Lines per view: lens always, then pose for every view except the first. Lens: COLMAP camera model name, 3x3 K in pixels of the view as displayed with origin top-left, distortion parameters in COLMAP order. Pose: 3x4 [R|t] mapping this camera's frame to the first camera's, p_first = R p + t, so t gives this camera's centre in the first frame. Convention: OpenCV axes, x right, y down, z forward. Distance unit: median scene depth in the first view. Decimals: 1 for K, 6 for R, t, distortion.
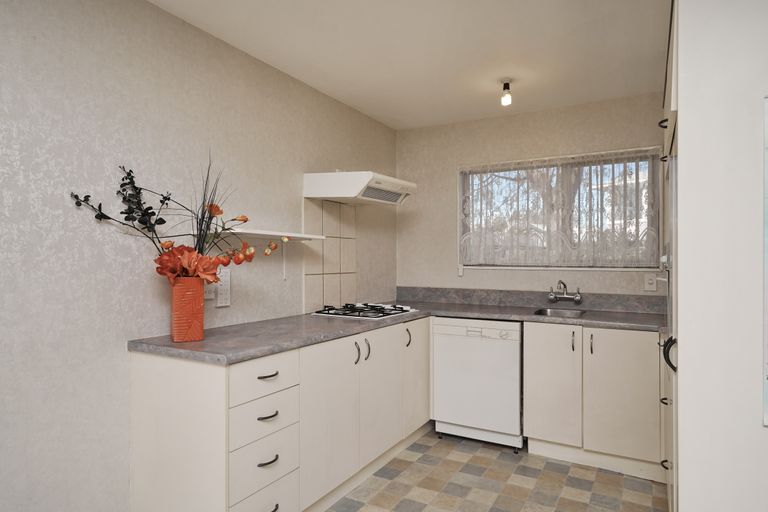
lens RADIAL K [[469.9, 0, 384.0], [0, 469.9, 256.0], [0, 0, 1]] dist [0.002075, -0.000490]
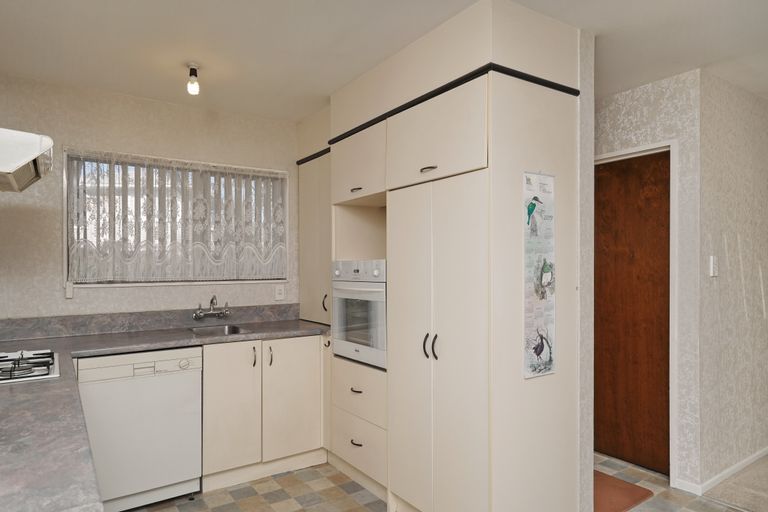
lens RADIAL K [[475.8, 0, 383.9], [0, 475.8, 261.1], [0, 0, 1]] dist [-0.001574, -0.000088]
pose [[0.436668, 0.004580, 0.899611, -0.346379], [0.003891, 0.999968, -0.006980, -0.009431], [-0.899615, 0.006549, 0.436636, 0.298139]]
